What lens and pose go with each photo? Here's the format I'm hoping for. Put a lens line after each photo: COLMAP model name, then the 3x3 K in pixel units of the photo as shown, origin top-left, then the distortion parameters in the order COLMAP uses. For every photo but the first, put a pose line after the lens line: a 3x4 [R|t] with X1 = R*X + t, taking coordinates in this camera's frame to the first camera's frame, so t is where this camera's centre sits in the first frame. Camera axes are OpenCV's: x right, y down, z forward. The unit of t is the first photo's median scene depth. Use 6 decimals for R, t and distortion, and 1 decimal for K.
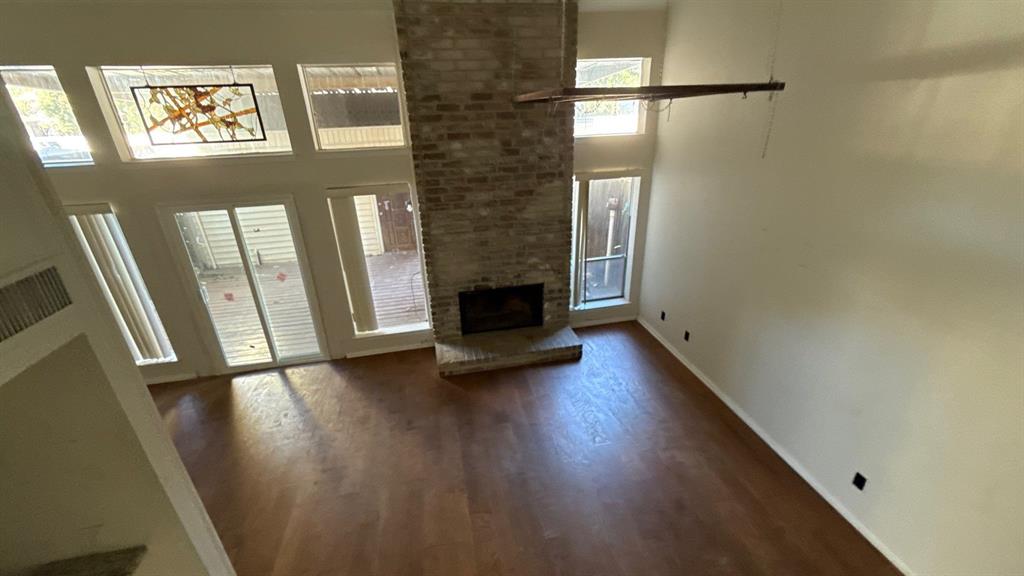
lens RADIAL K [[410.9, 0, 513.9], [0, 410.9, 289.4], [0, 0, 1]] dist [0.000589, 0.000067]
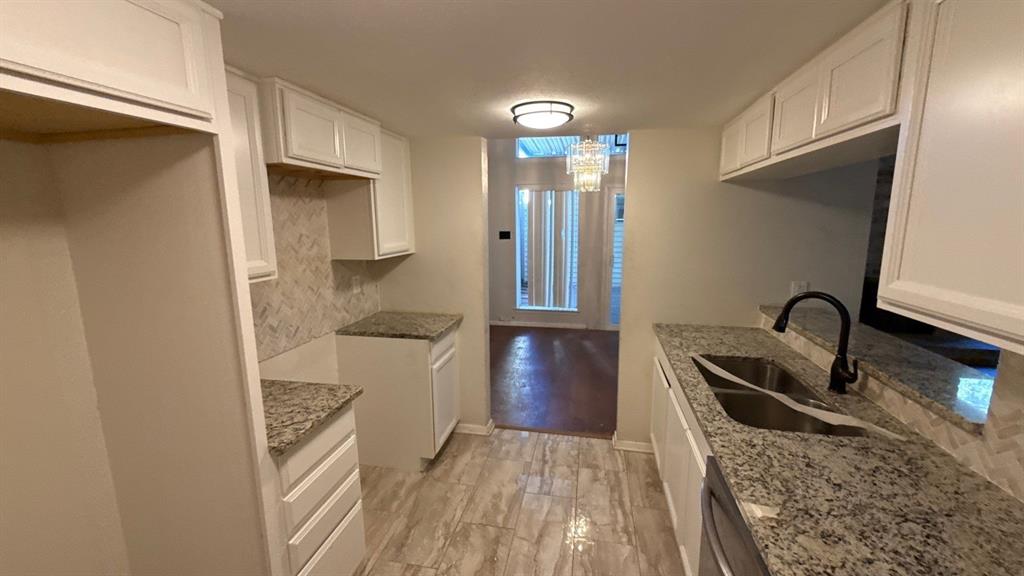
lens RADIAL K [[410.9, 0, 503.7], [0, 410.9, 292.7], [0, 0, 1]] dist [0.000589, 0.000067]
pose [[0.912652, 0.093638, -0.397867, -0.533580], [-0.182086, 0.964621, -0.190658, 0.405217], [0.365938, 0.246451, 0.897414, -0.232650]]
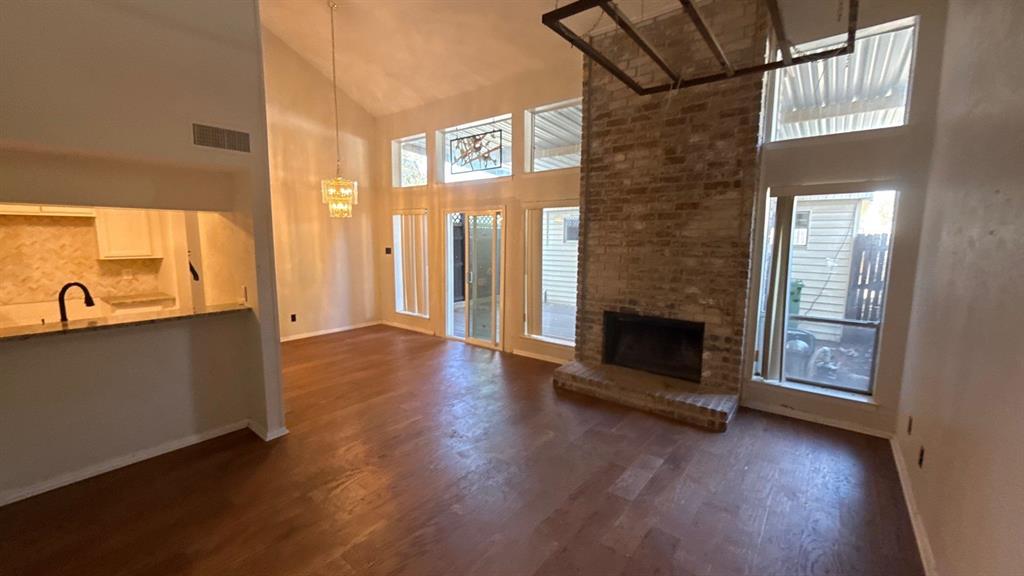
lens RADIAL K [[410.9, 0, 510.6], [0, 410.9, 287.5], [0, 0, 1]] dist [0.000589, 0.000067]
pose [[0.635678, 0.129269, -0.761053, 0.460950], [-0.334368, 0.934705, -0.120520, 0.150250], [0.695781, 0.331083, 0.637395, 0.245279]]
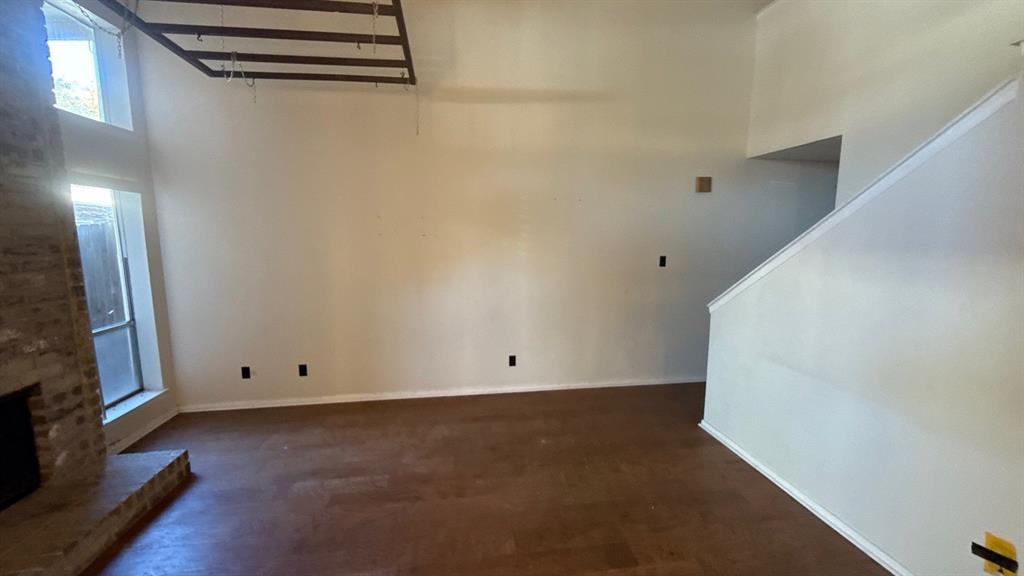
lens RADIAL K [[410.9, 0, 513.0], [0, 410.9, 289.3], [0, 0, 1]] dist [0.000589, 0.000067]
pose [[0.055132, -0.101282, 0.993329, -0.377431], [0.403482, 0.912258, 0.070622, 0.076862], [-0.913325, 0.396897, 0.091160, 0.467629]]
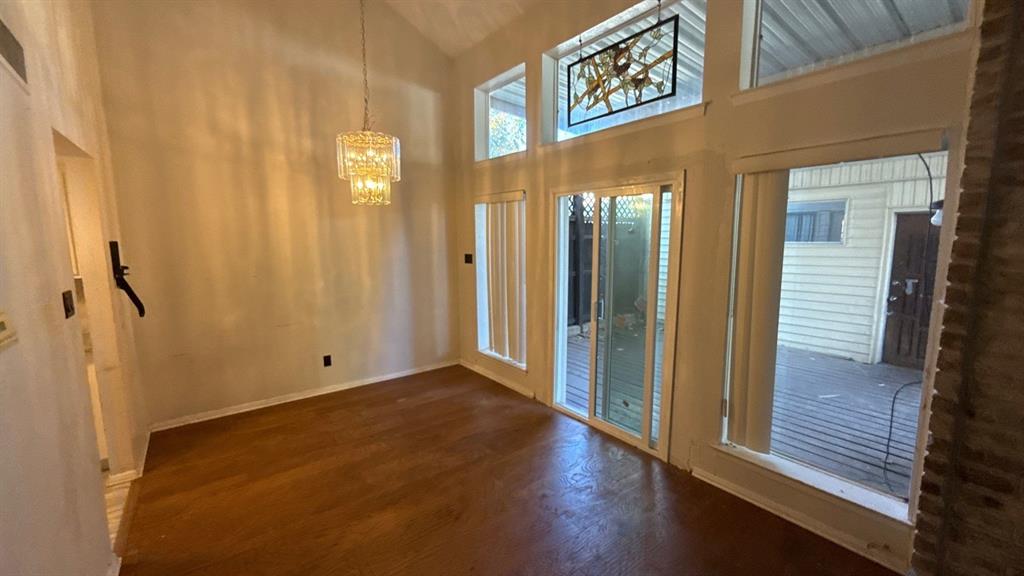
lens RADIAL K [[410.9, 0, 509.9], [0, 410.9, 286.2], [0, 0, 1]] dist [0.000589, 0.000067]
pose [[0.430174, 0.139583, -0.891890, -0.063860], [-0.369064, 0.928831, -0.032641, 0.045873], [0.823858, 0.343206, 0.451074, 0.515348]]
